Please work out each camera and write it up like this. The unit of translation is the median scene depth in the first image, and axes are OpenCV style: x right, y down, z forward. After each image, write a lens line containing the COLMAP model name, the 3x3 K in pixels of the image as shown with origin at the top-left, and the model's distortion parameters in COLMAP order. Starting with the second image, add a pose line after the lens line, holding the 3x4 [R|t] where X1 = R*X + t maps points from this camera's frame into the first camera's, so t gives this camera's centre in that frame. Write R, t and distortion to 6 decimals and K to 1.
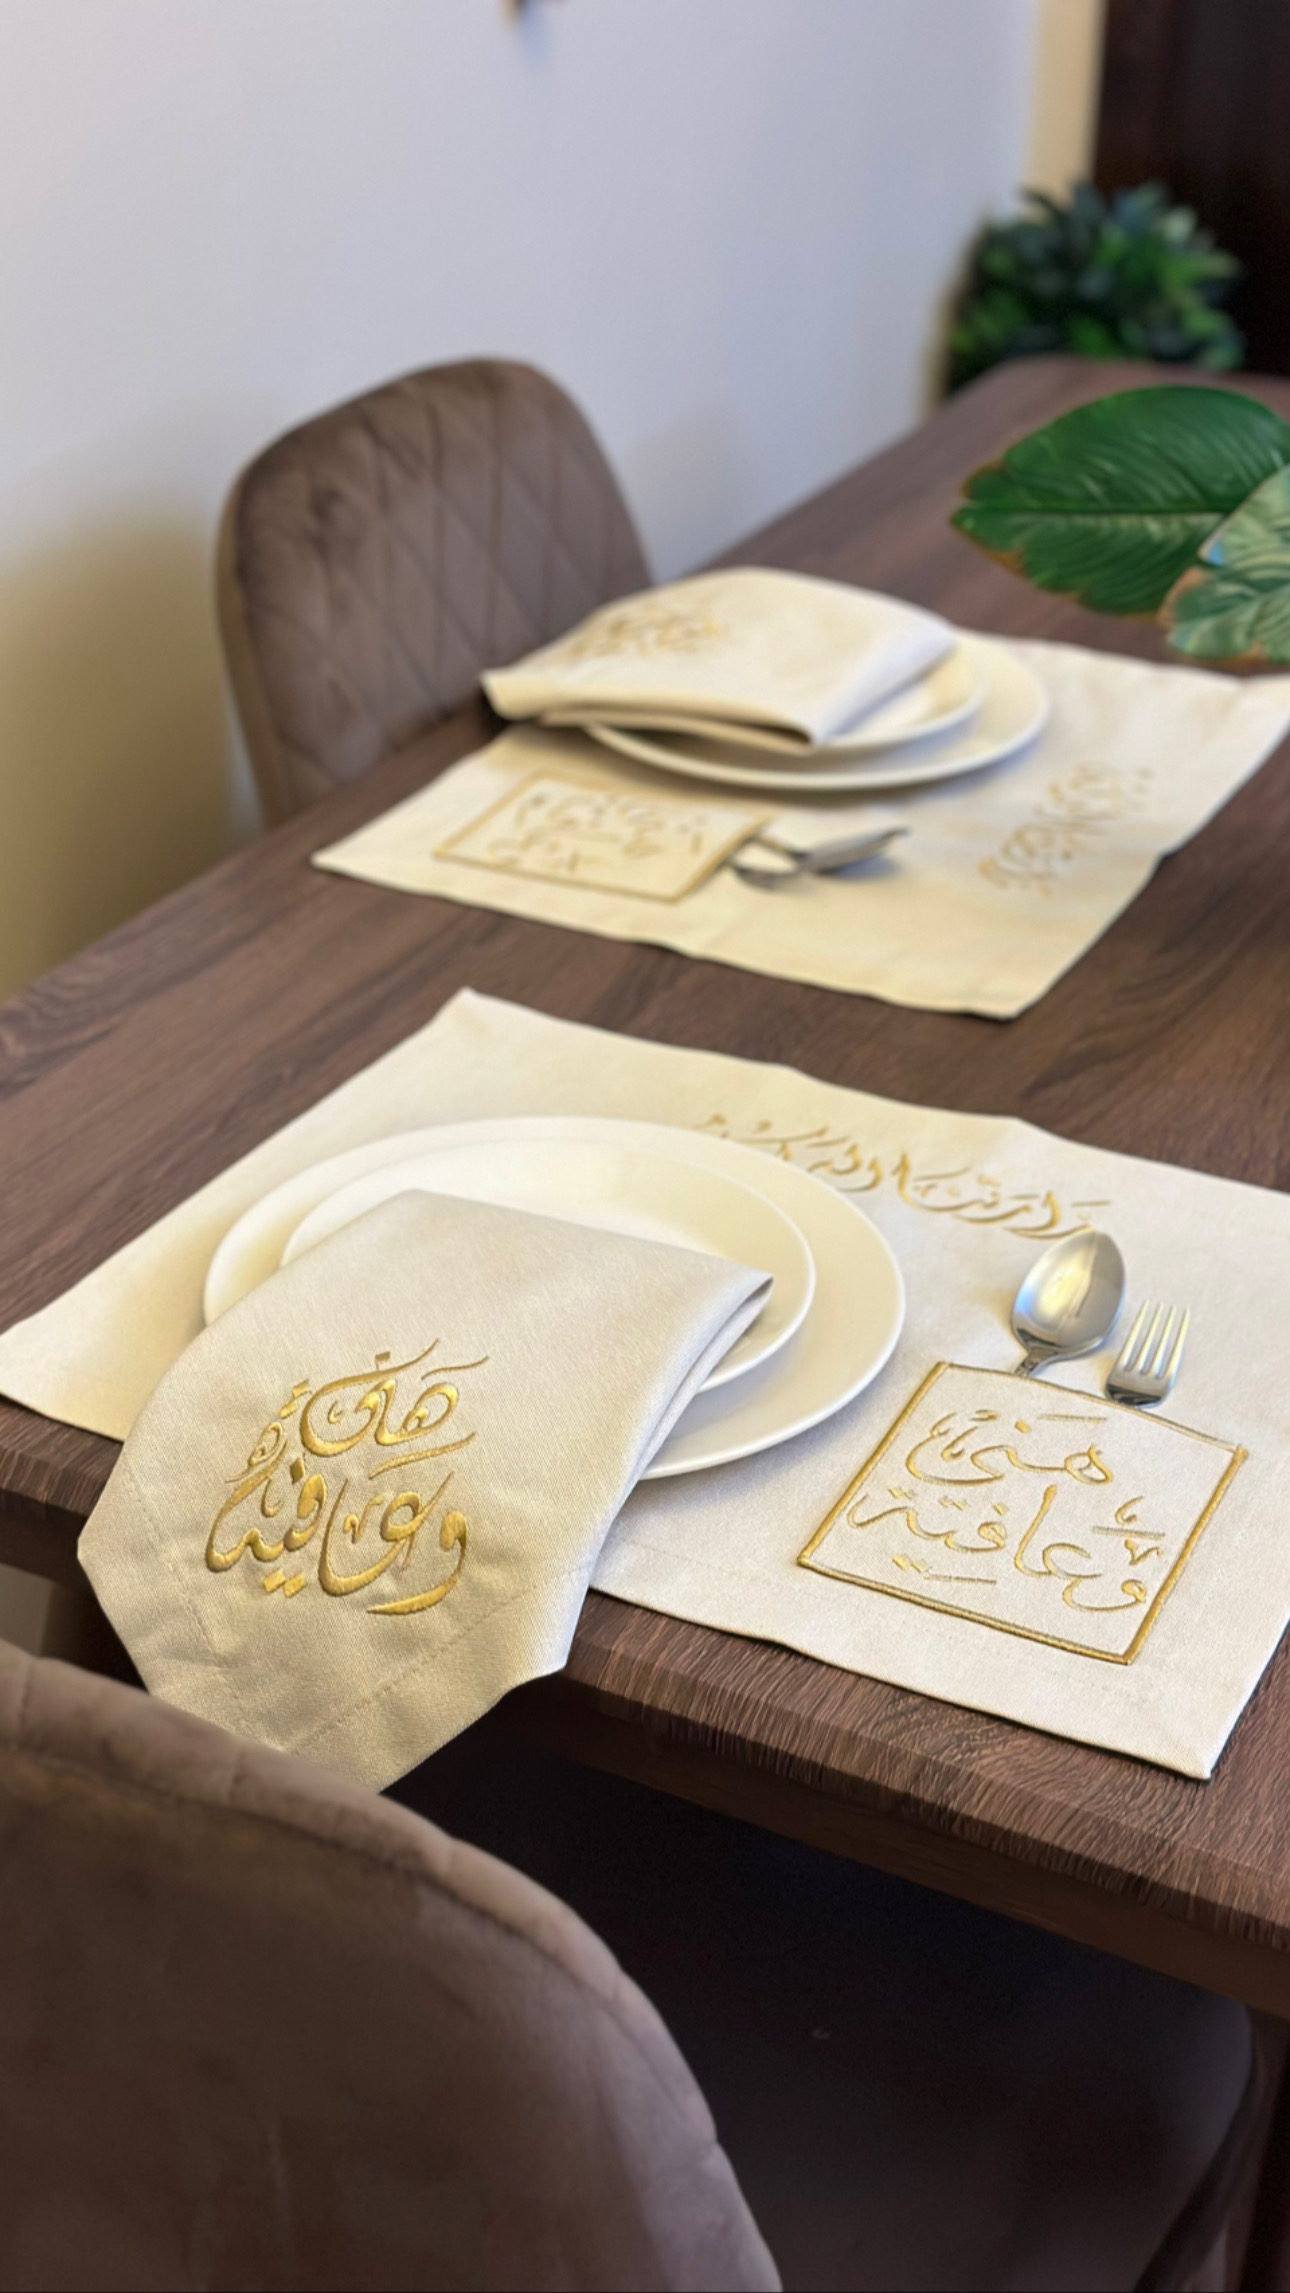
lens RADIAL K [[3197.3, 0, 647.3], [0, 3197.3, 1186.2], [0, 0, 1]] dist [0.161261, -0.053920]
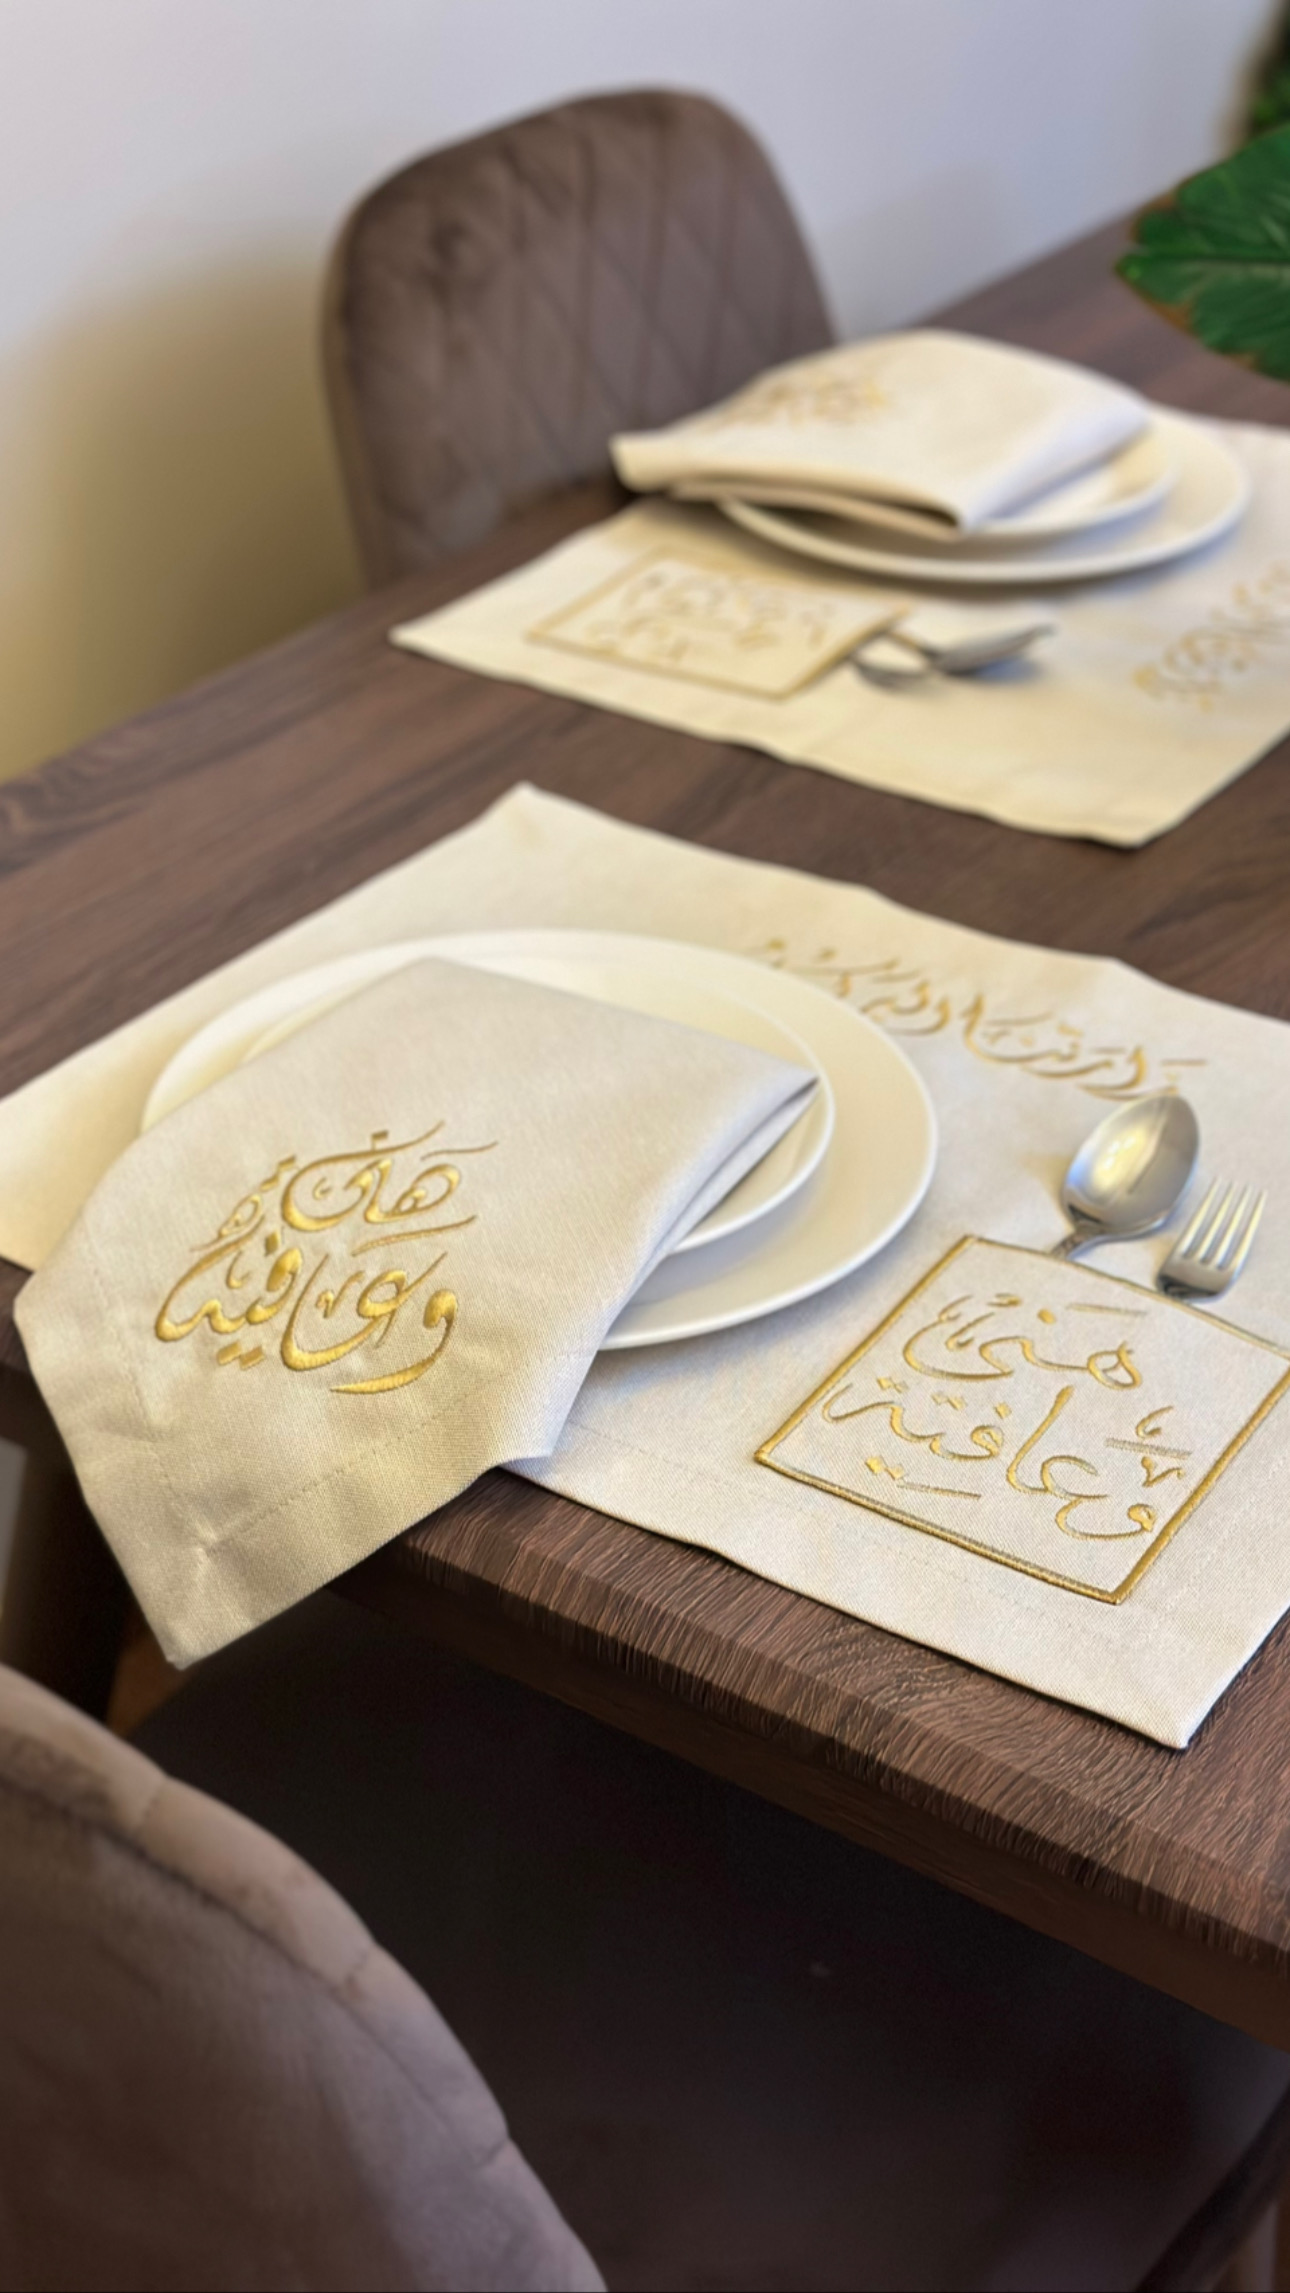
lens RADIAL K [[3197.3, 0, 647.3], [0, 3197.3, 1186.2], [0, 0, 1]] dist [0.161261, -0.053920]
pose [[0.992777, 0.059525, -0.104163, 0.083014], [-0.053647, 0.996854, 0.058351, -0.003957], [0.107309, -0.052341, 0.992847, 0.111585]]
